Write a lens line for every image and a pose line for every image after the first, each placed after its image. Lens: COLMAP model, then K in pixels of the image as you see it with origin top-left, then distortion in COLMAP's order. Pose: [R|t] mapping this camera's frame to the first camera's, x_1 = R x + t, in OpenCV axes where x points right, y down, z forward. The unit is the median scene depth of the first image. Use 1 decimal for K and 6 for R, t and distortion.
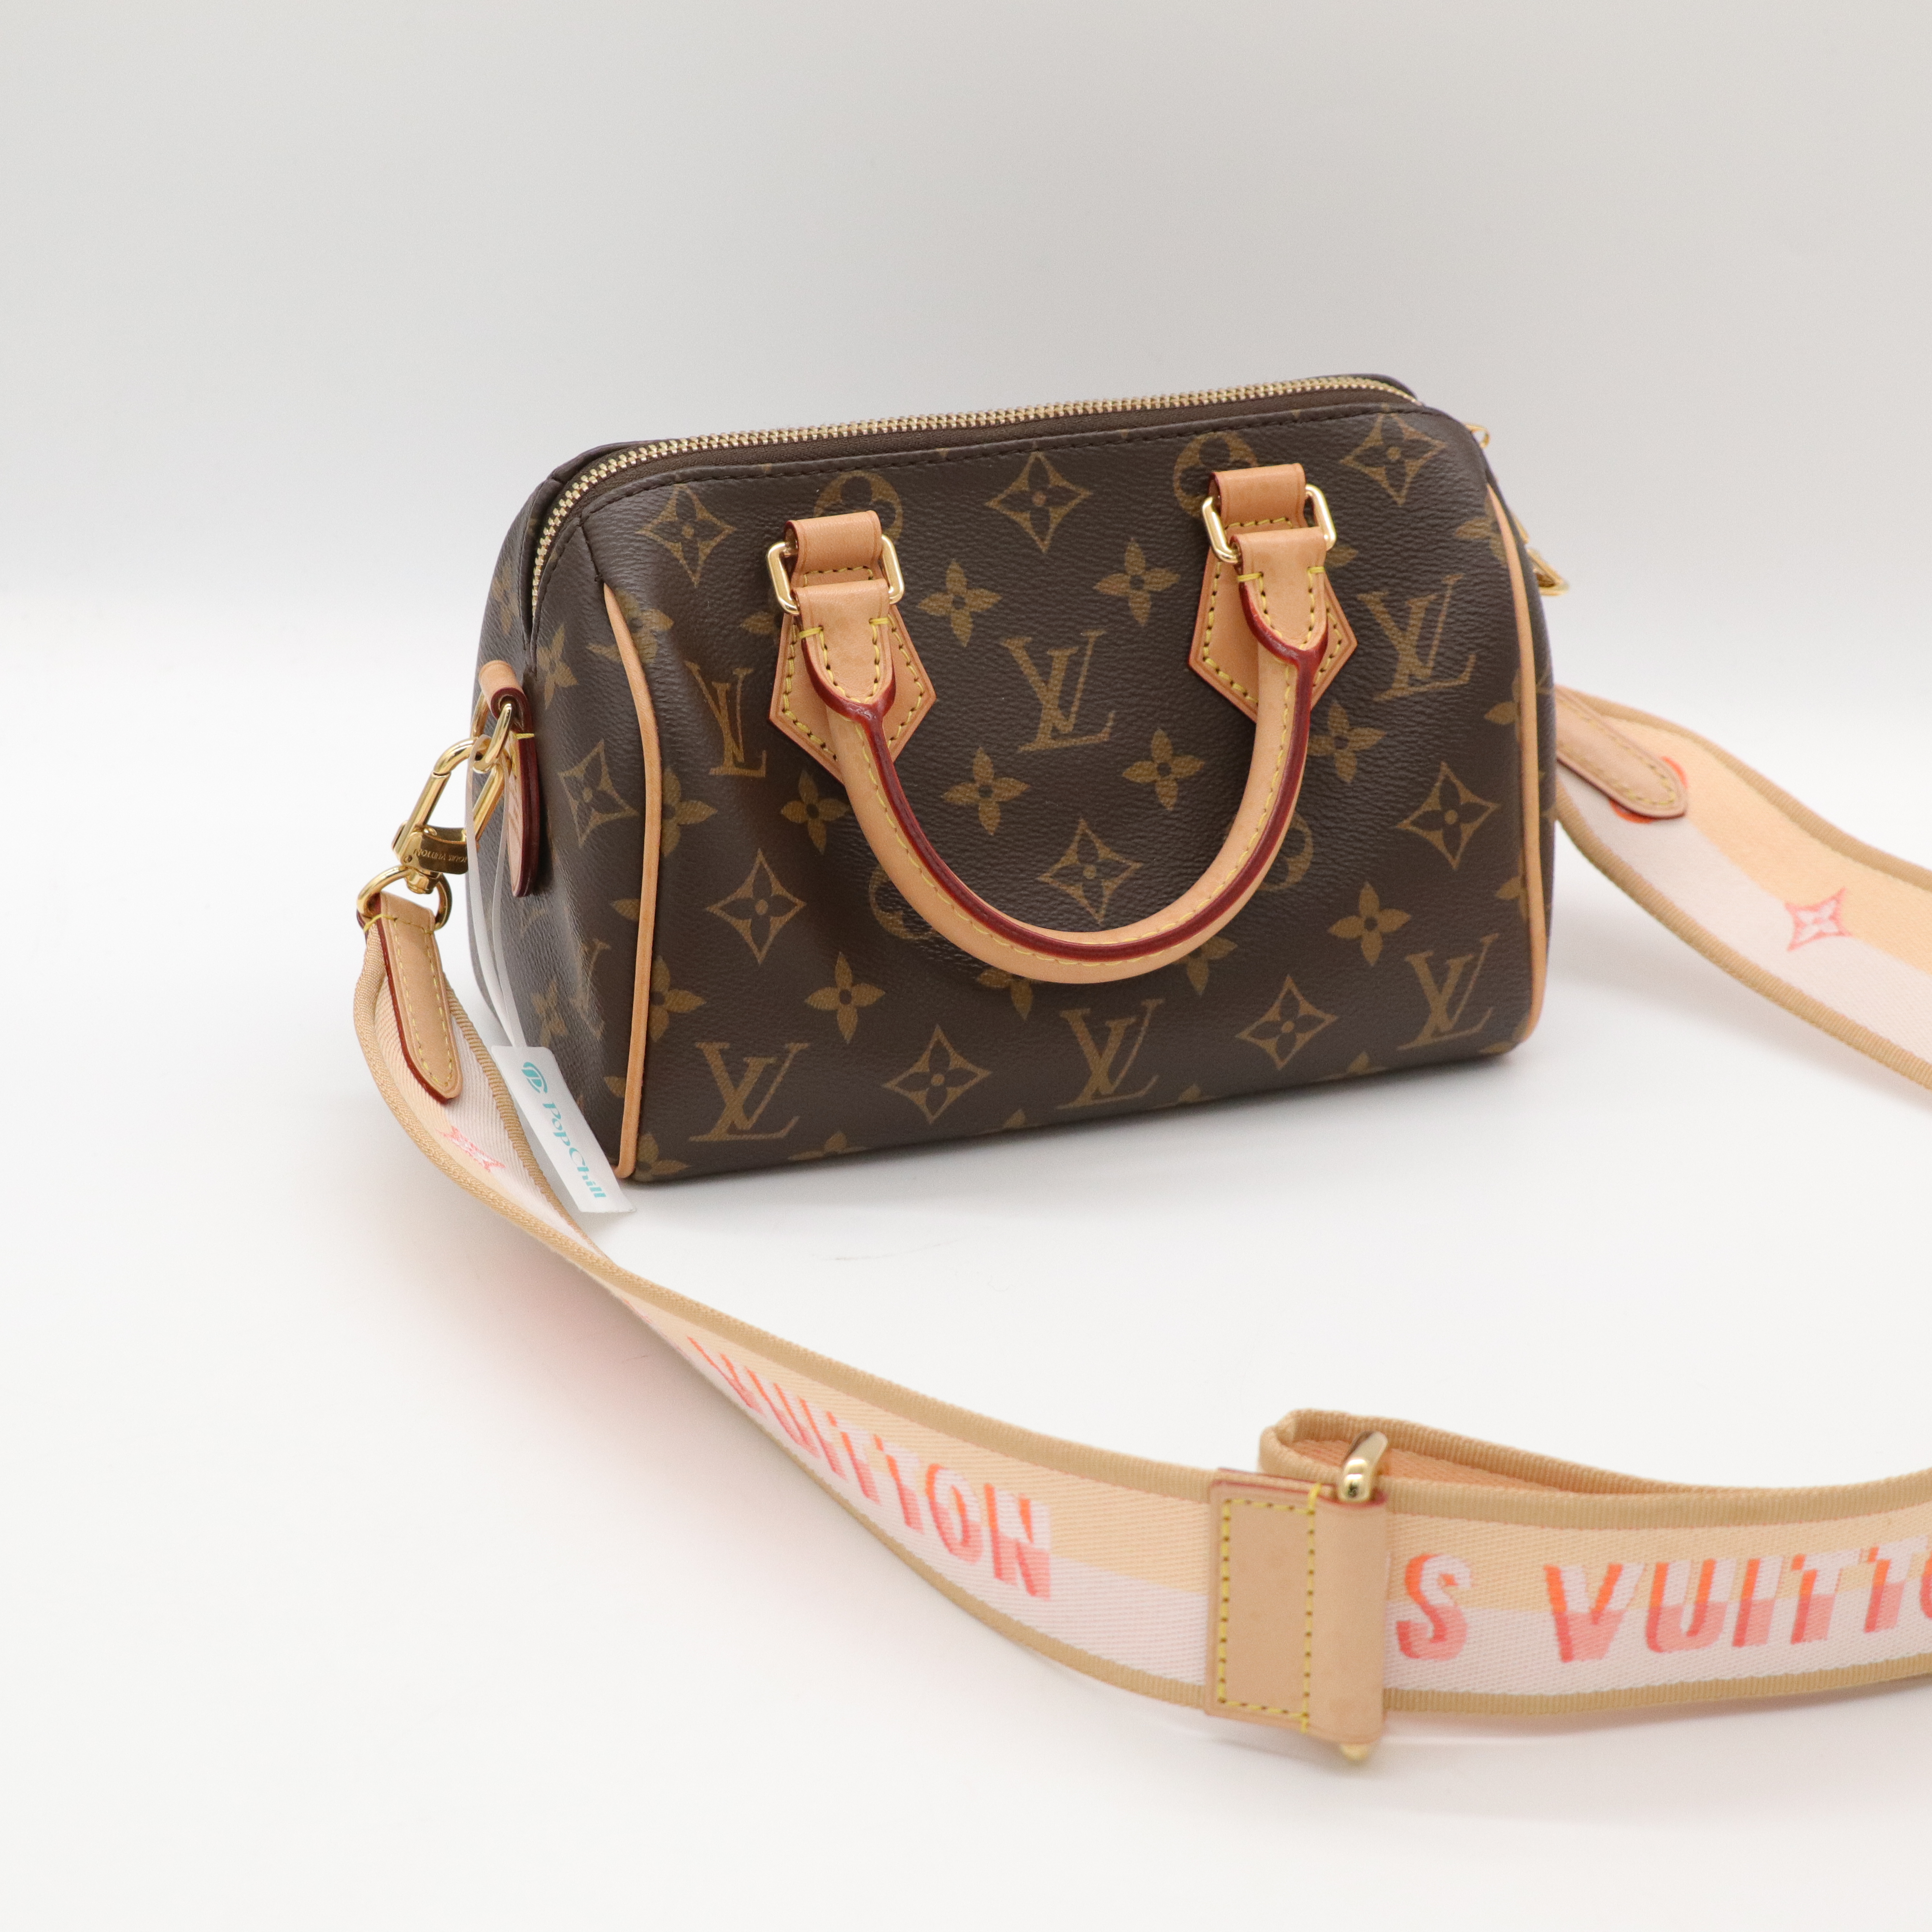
lens RADIAL K [[5251.5, 0, 955.8], [0, 5251.5, 1016.6], [0, 0, 1]] dist [0.049395, 0.000000]
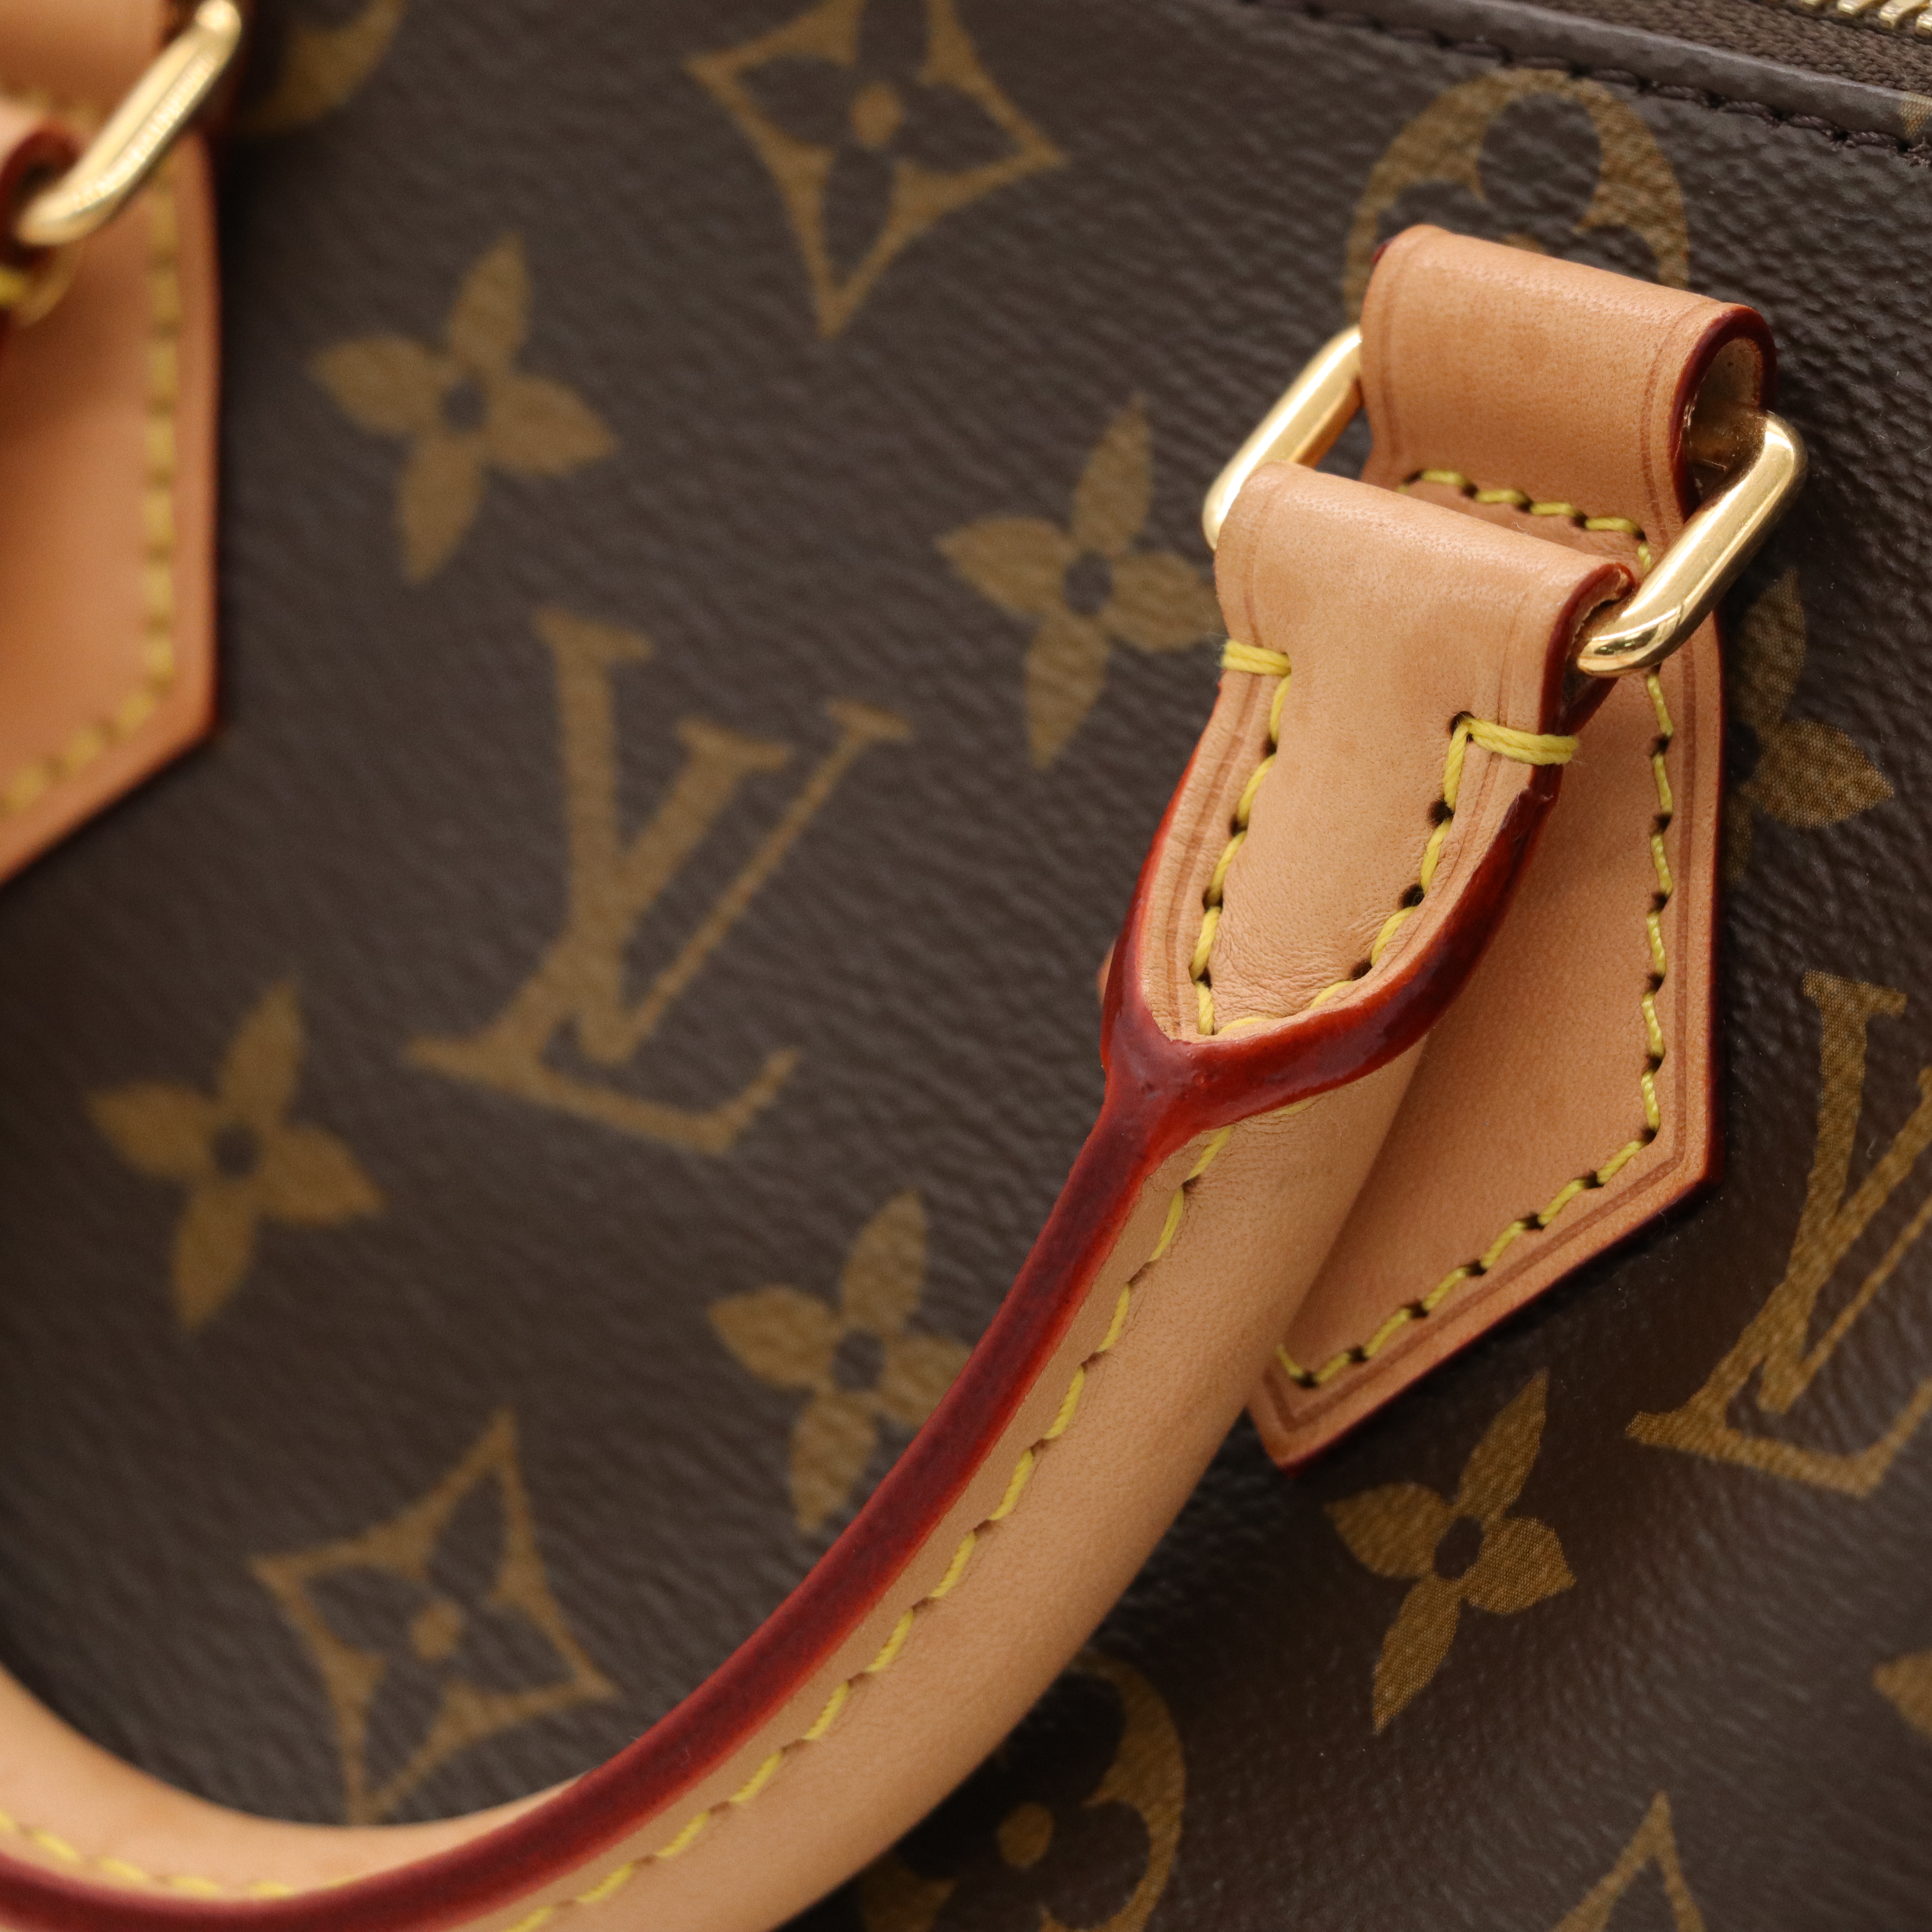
lens RADIAL K [[11486.8, 0, 969.3], [0, 11486.8, 981.9], [0, 0, 1]] dist [0.349883, 0.000000]
pose [[0.551030, 0.320492, -0.770487, 0.430038], [-0.359223, 0.924482, 0.127642, -0.129520], [0.753209, 0.206443, 0.624546, 0.681640]]
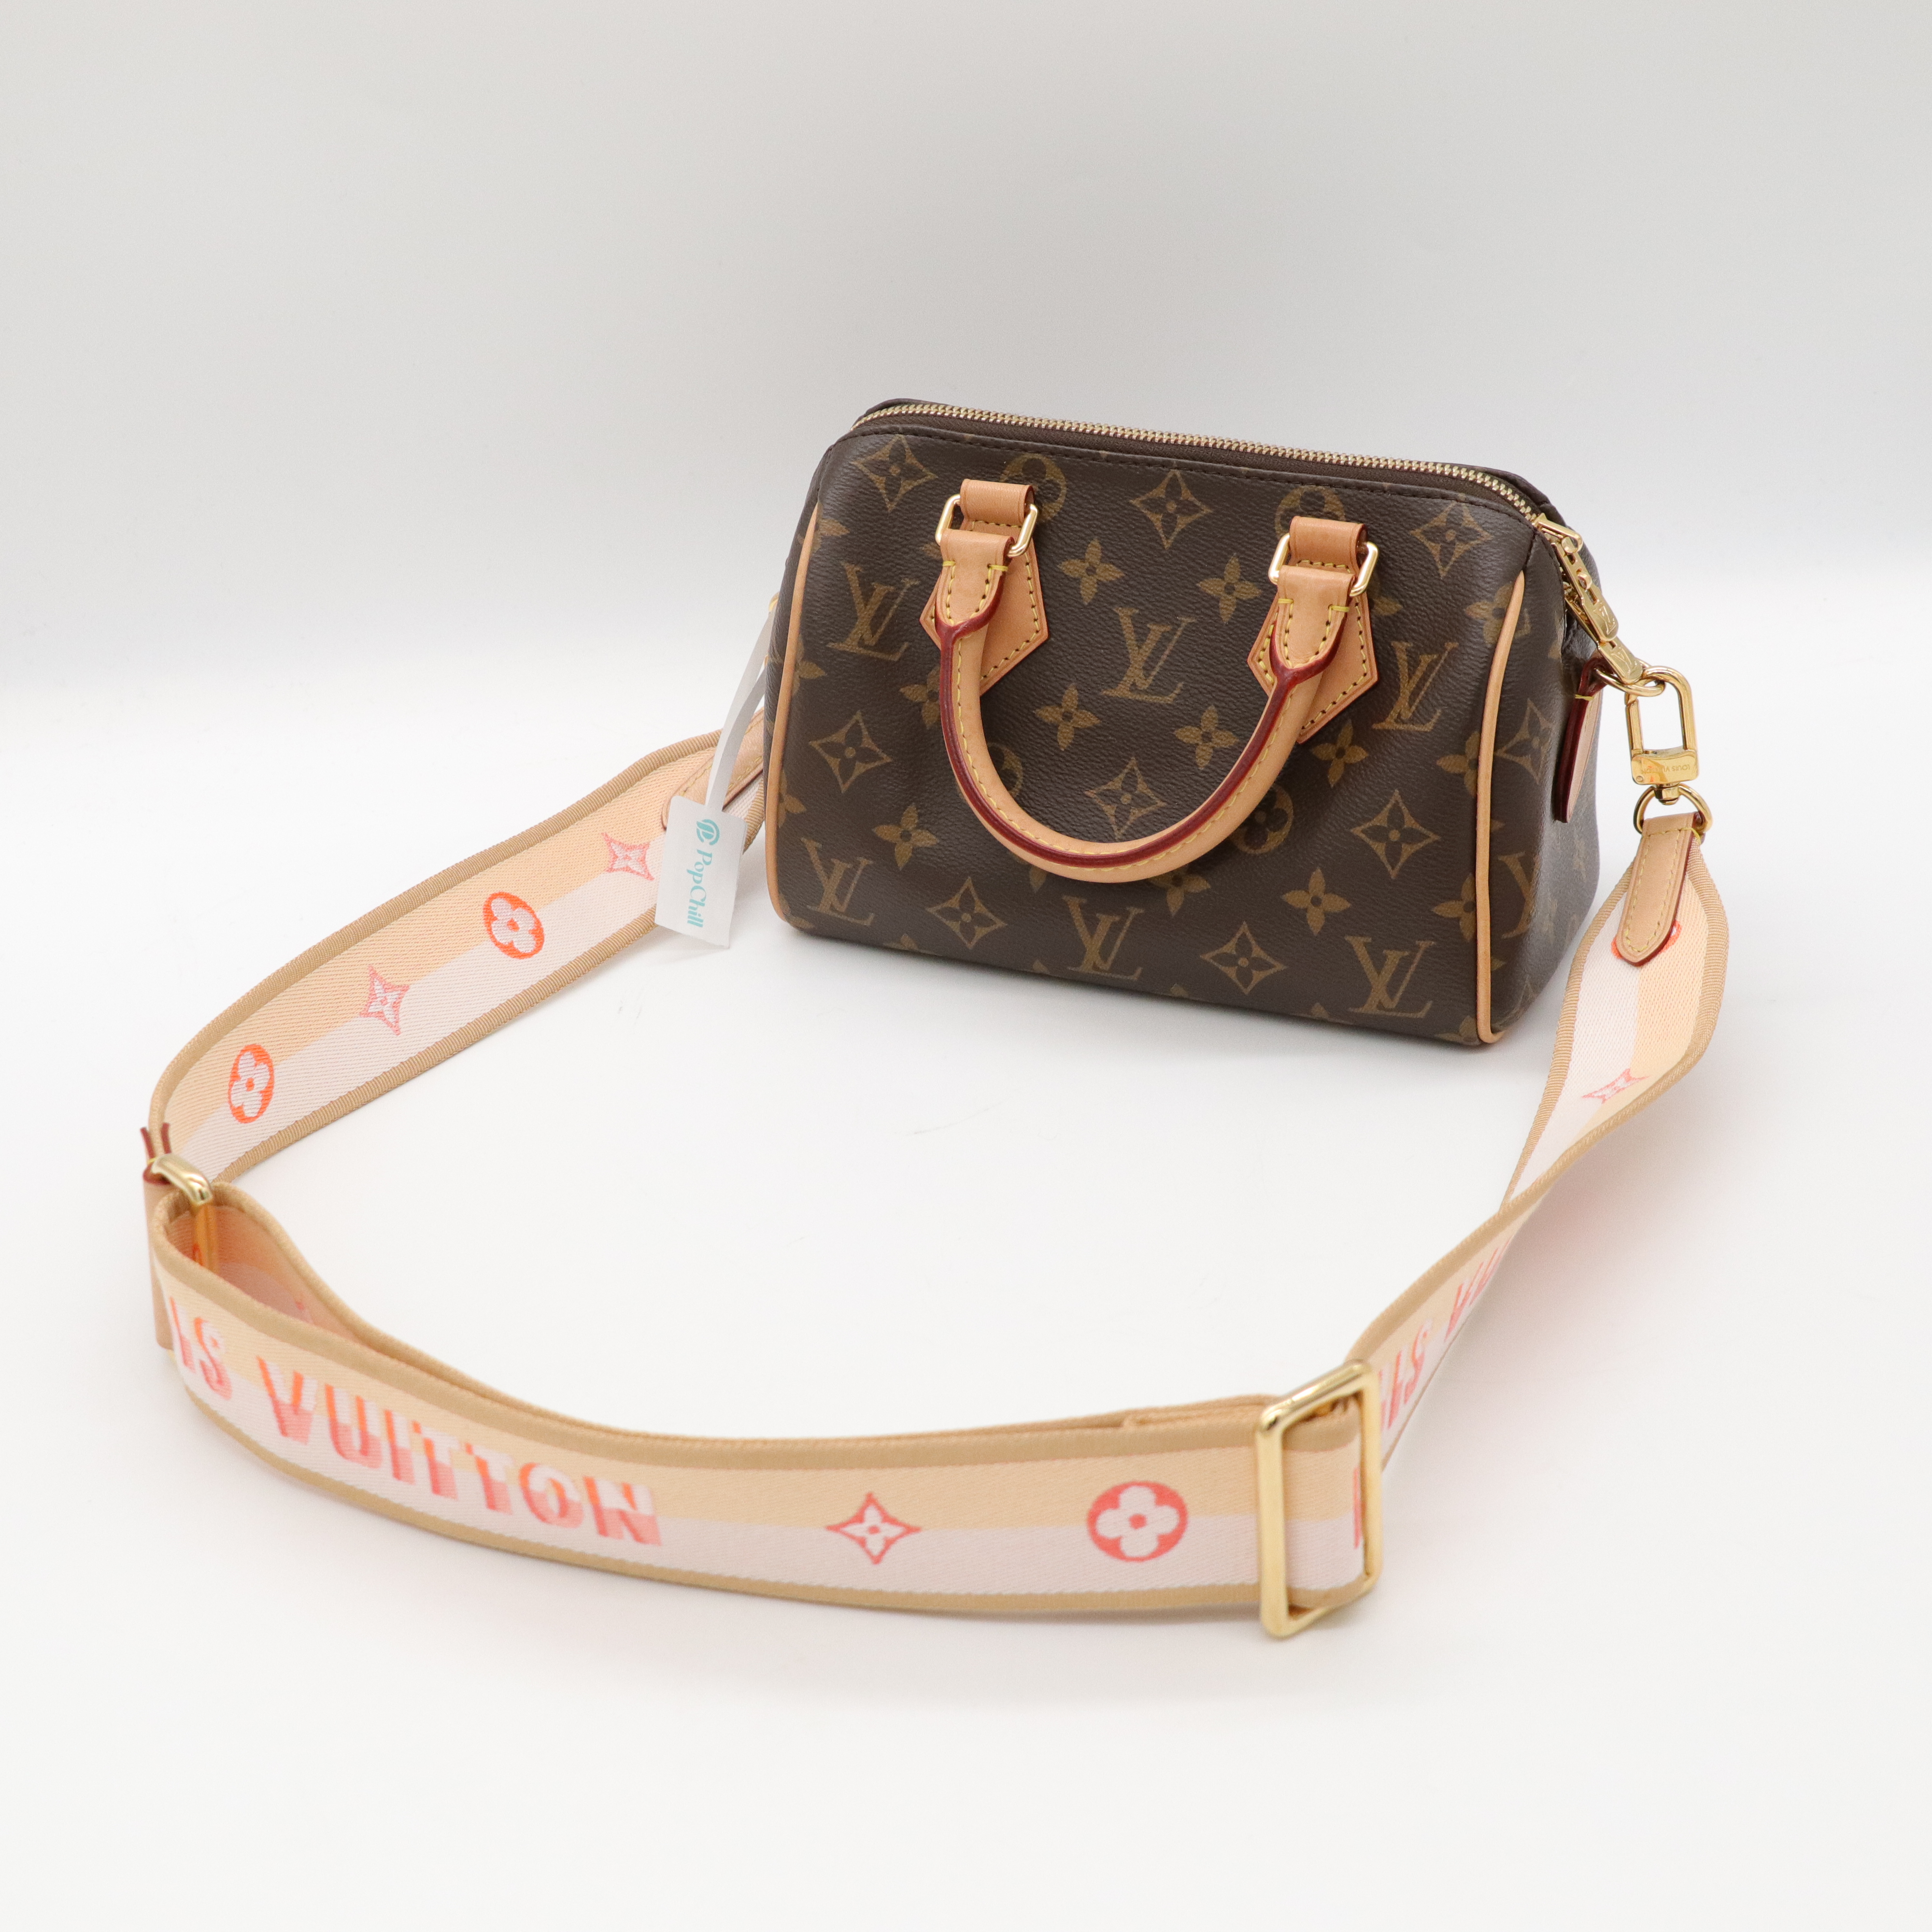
lens RADIAL K [[3631.6, 0, 915.0], [0, 3631.6, 972.0], [0, 0, 1]] dist [-0.075448, 0.000000]
pose [[0.716155, 0.288568, -0.635492, 0.559653], [-0.247921, 0.956322, 0.154863, -0.110726], [0.652424, 0.046646, 0.756417, 0.297629]]
